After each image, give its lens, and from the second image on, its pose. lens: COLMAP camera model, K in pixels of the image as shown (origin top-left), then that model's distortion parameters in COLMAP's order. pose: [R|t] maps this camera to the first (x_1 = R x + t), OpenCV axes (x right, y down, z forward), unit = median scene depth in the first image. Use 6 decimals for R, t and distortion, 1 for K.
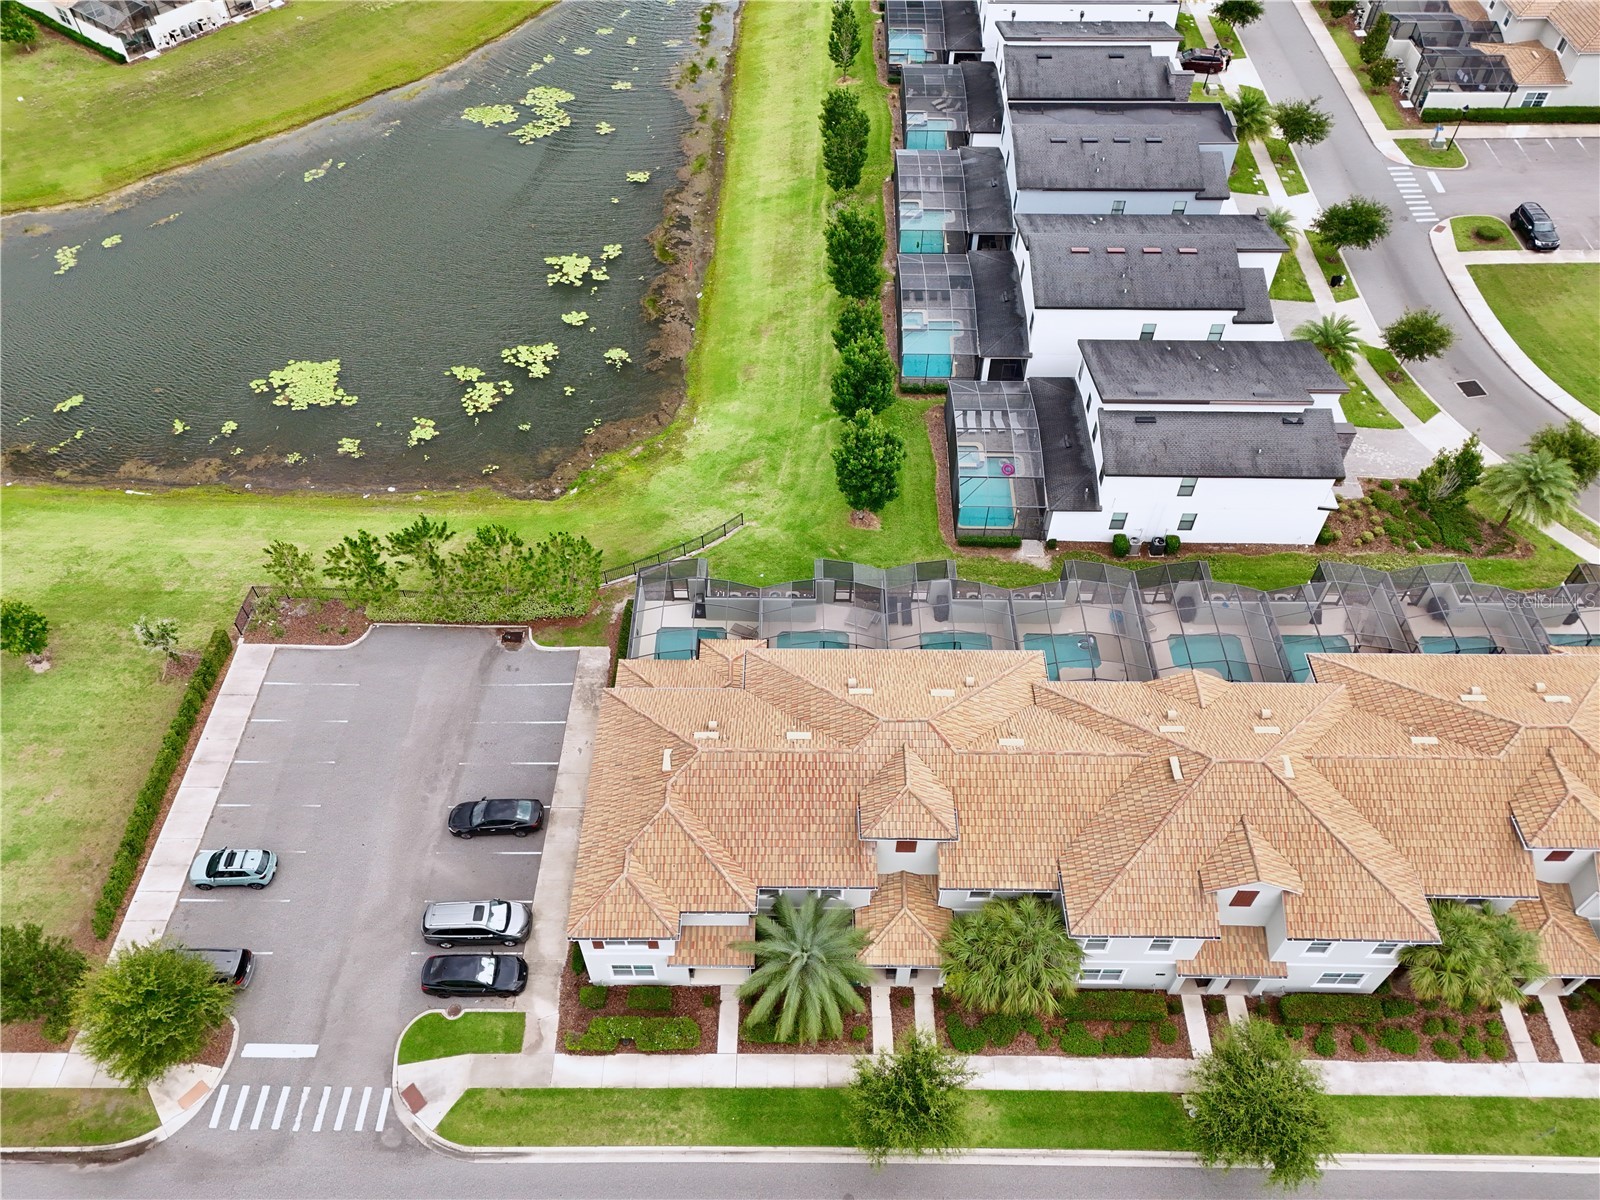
lens RADIAL K [[1173.7, 0, 799.4], [0, 1173.7, 609.2], [0, 0, 1]] dist [0.076412, -0.071321]
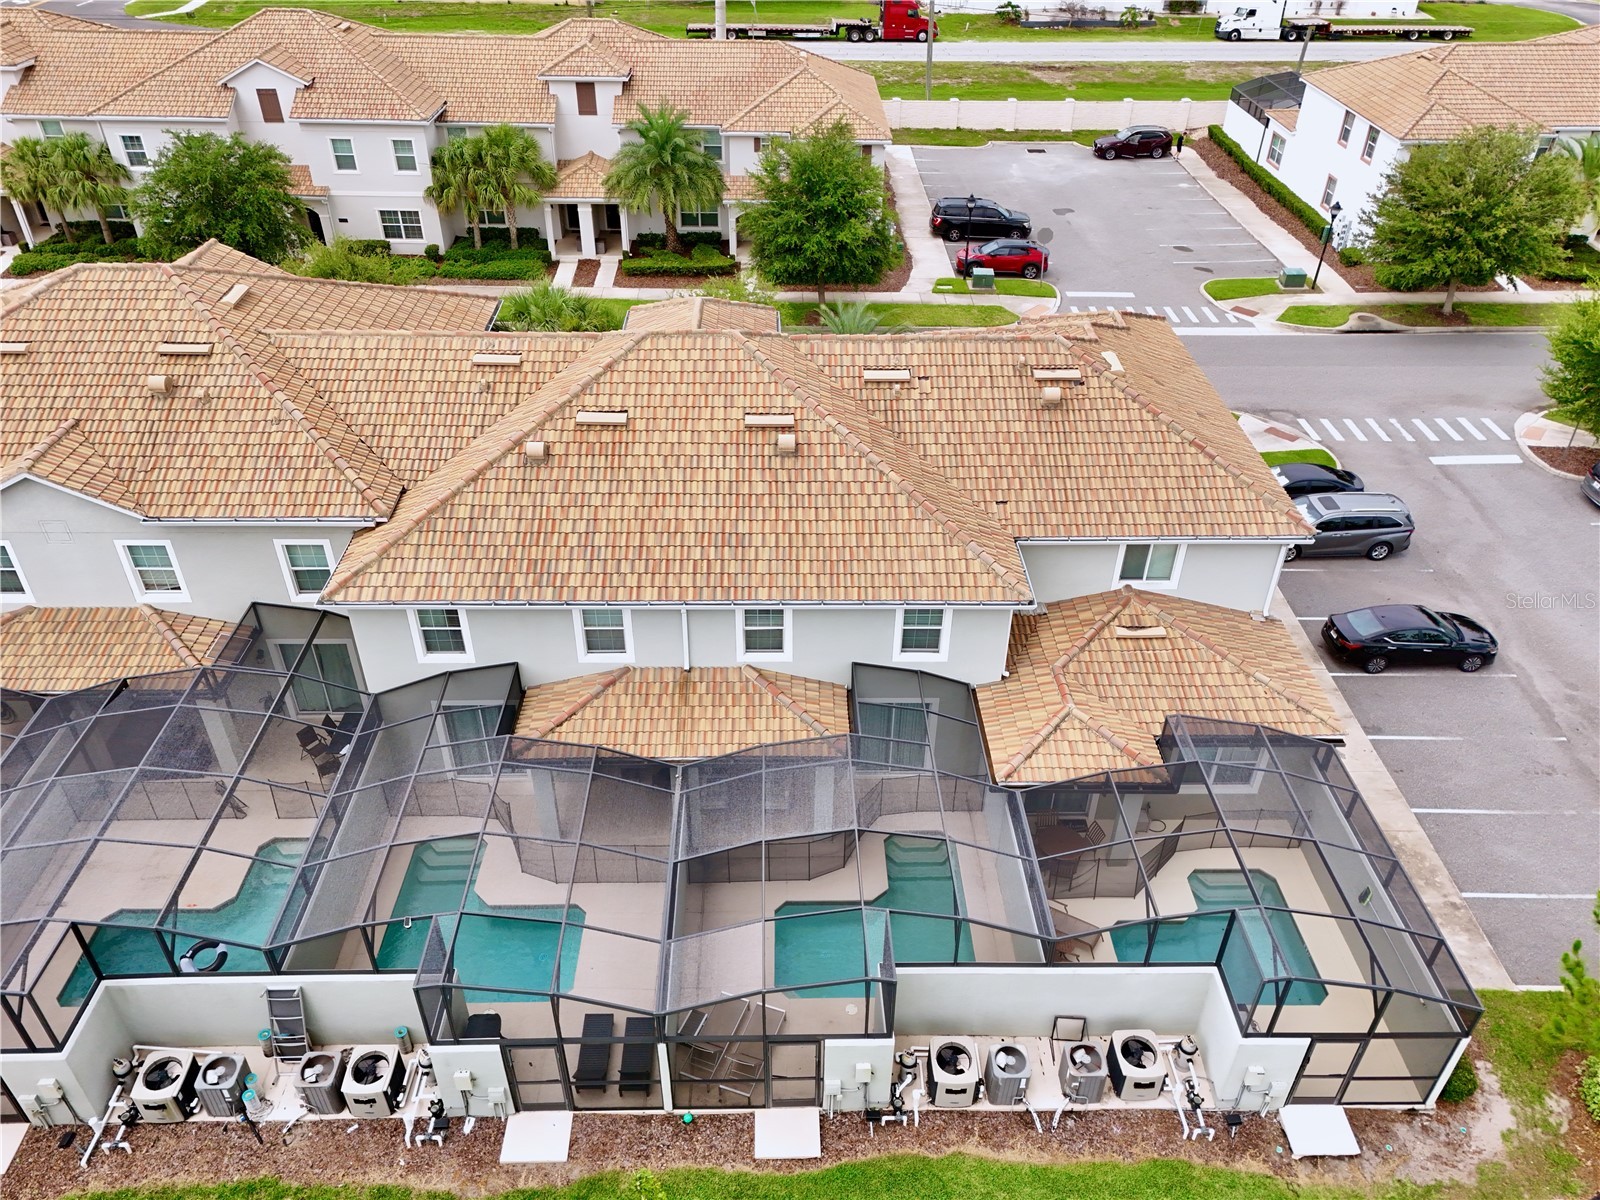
lens RADIAL K [[1173.7, 0, 799.4], [0, 1173.7, 609.2], [0, 0, 1]] dist [0.076412, -0.071321]
pose [[-0.999613, -0.006446, -0.027044, 0.051751], [-0.027529, 0.093601, 0.995229, -0.406172], [-0.003884, 0.995589, -0.093742, 1.112862]]
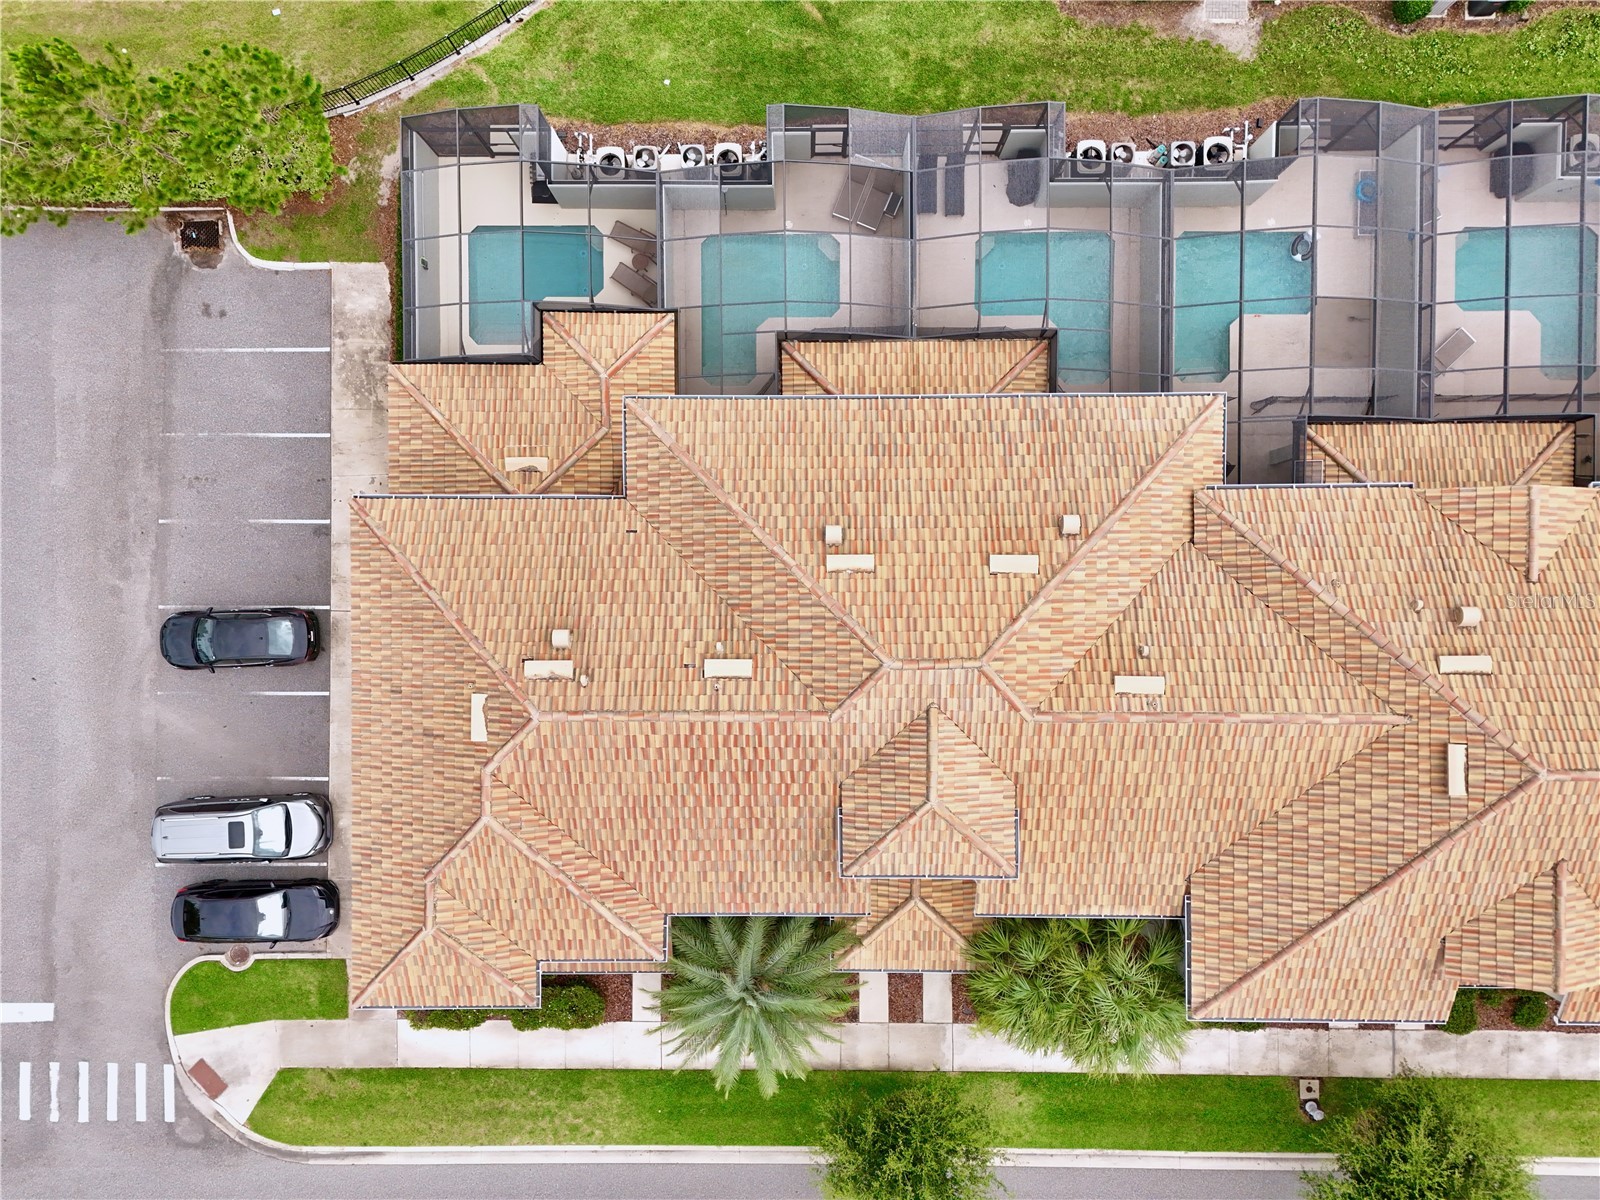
lens RADIAL K [[1182.2, 0, 800.0], [0, 1182.2, 600.0], [0, 0, 1]] dist [0.059134, -0.046830]
pose [[0.999853, -0.007558, -0.015383, 0.037900], [0.015821, 0.752188, 0.658759, -0.246020], [0.006592, -0.658906, 0.752197, 0.598786]]
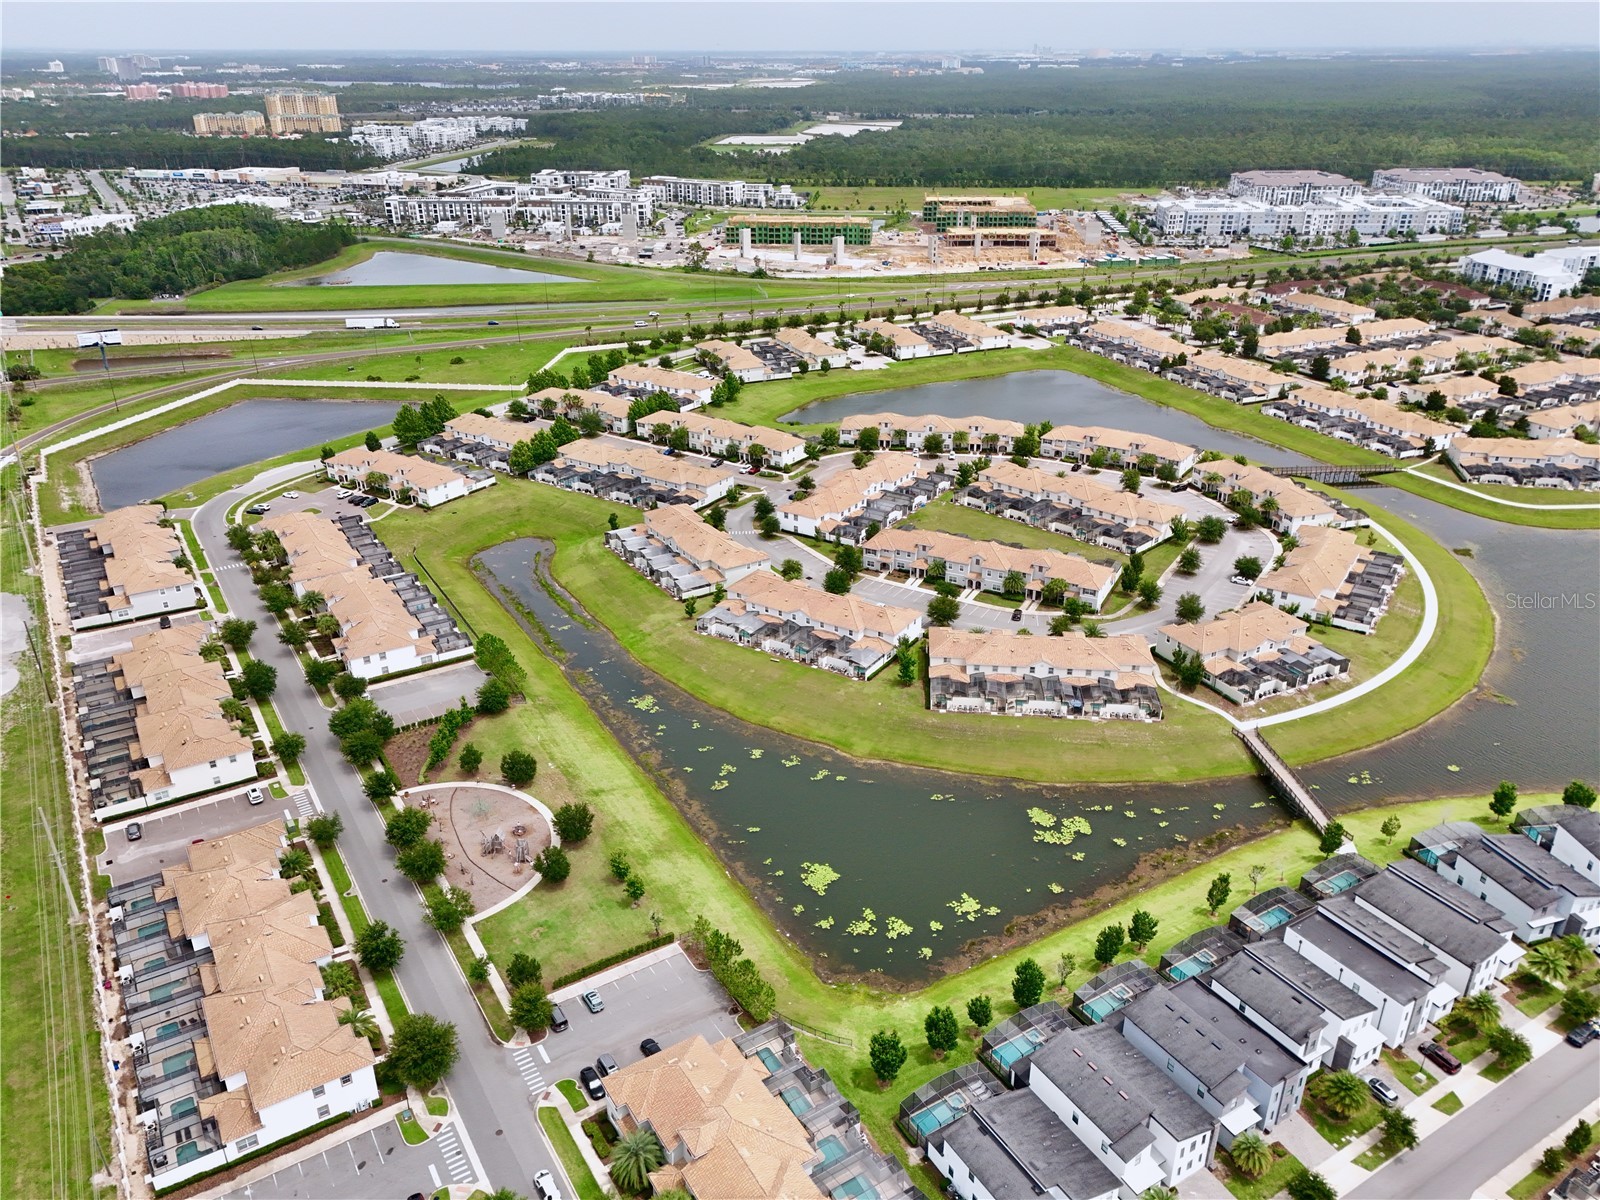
lens RADIAL K [[1173.7, 0, 799.4], [0, 1173.7, 609.2], [0, 0, 1]] dist [0.076412, -0.071321]
pose [[0.538274, 0.357751, -0.763070, 1.551622], [-0.640000, 0.762613, -0.093922, -0.518972], [0.548327, 0.538920, 0.639455, -0.961417]]
